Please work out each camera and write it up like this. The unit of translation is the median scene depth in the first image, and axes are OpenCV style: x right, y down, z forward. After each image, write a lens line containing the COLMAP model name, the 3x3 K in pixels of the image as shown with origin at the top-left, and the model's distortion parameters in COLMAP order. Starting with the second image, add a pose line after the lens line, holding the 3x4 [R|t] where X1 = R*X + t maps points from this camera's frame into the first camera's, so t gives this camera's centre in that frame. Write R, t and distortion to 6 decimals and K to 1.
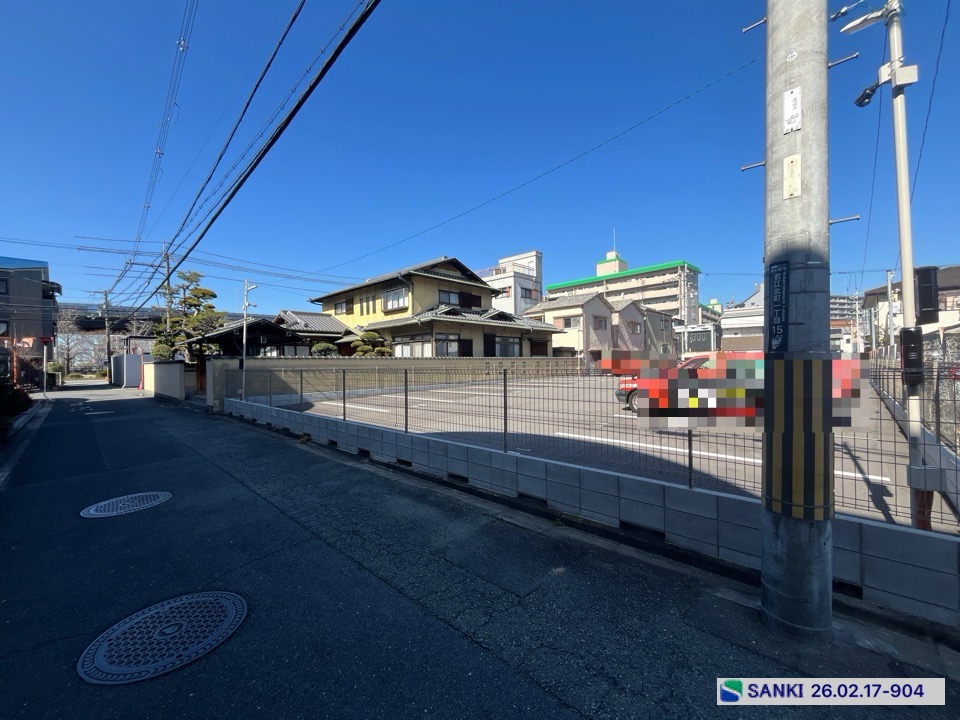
lens RADIAL K [[389.1, 0, 477.6], [0, 389.1, 361.6], [0, 0, 1]] dist [-0.002761, -0.000103]
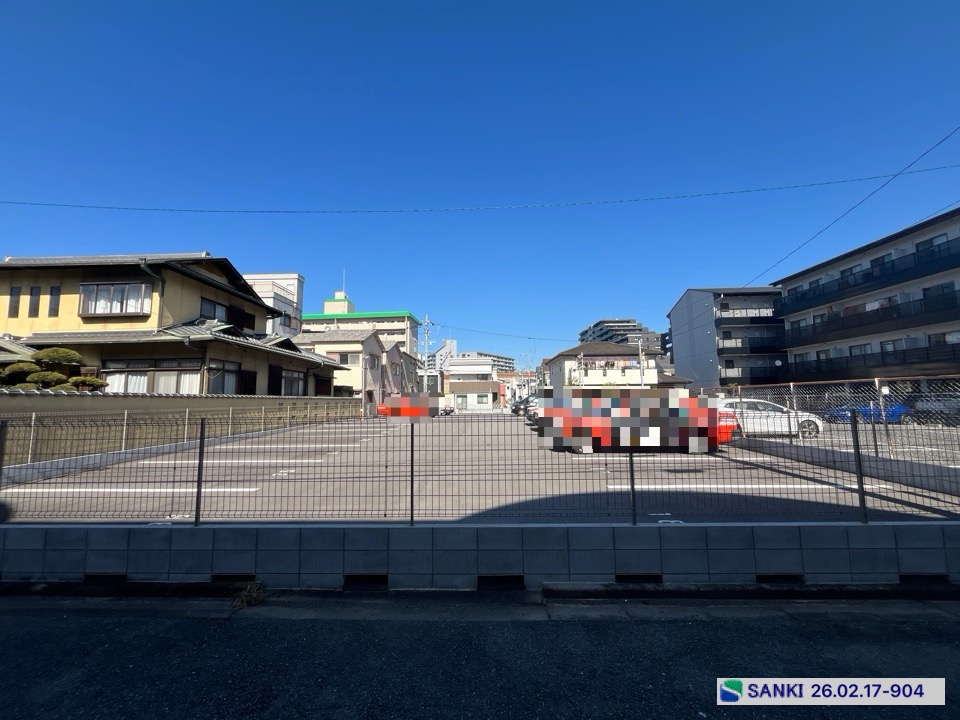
lens RADIAL K [[389.1, 0, 477.3], [0, 389.1, 357.2], [0, 0, 1]] dist [-0.002761, -0.000103]
pose [[0.741058, 0.078698, 0.666813, -0.168138], [-0.000111, 0.993122, -0.117086, 0.001469], [-0.671441, 0.086694, 0.735969, 0.157832]]
